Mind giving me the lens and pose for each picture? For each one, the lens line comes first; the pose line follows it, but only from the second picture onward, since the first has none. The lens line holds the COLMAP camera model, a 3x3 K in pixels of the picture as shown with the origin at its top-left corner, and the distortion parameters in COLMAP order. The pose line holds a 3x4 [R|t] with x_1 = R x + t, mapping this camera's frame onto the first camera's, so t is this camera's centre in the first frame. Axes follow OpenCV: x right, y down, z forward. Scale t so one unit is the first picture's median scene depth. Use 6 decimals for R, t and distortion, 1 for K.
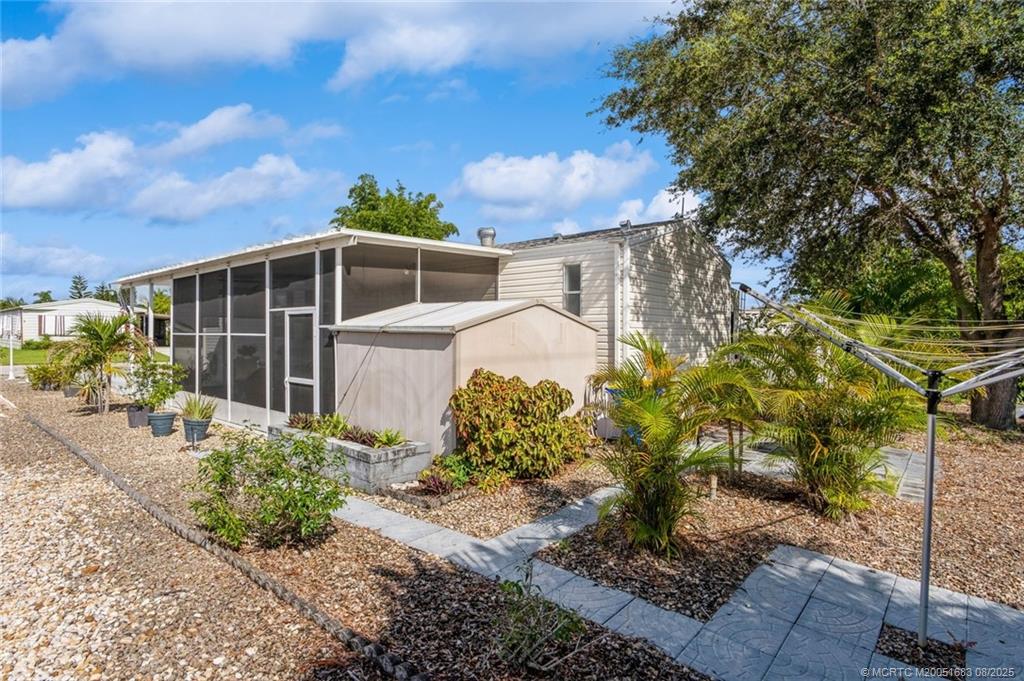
lens RADIAL K [[541.7, 0, 511.8], [0, 541.7, 336.4], [0, 0, 1]] dist [-0.018440, 0.003025]
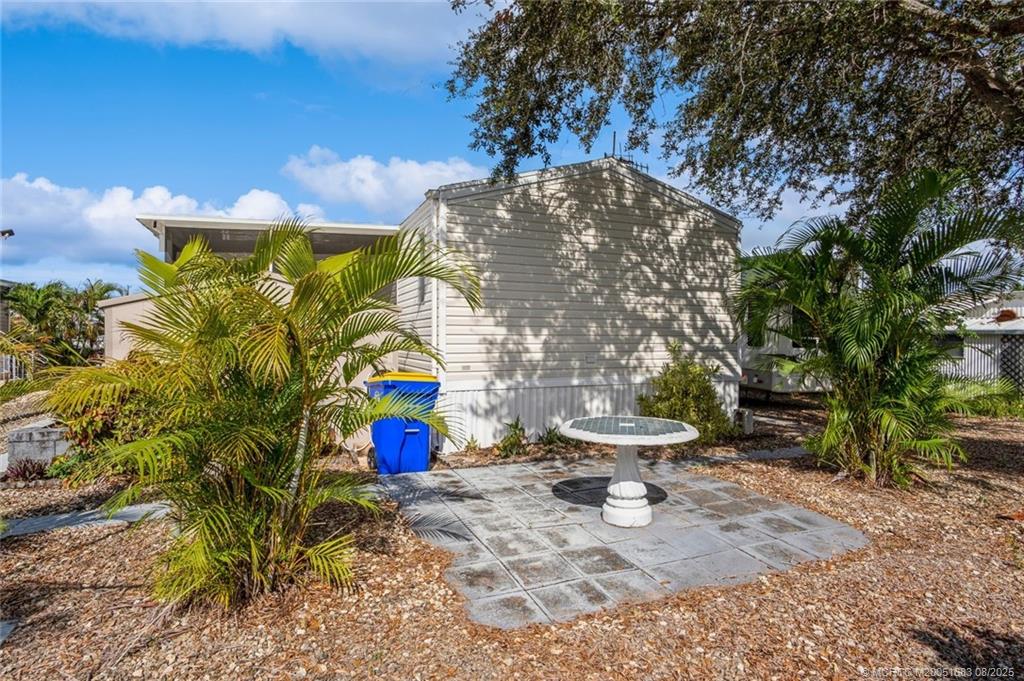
lens RADIAL K [[541.7, 0, 512.0], [0, 541.7, 340.8], [0, 0, 1]] dist [-0.018440, 0.003025]
pose [[0.889744, 0.008066, -0.456389, 0.553842], [-0.006067, 0.999965, 0.005845, 0.022863], [0.456420, -0.002432, 0.889761, 0.304194]]
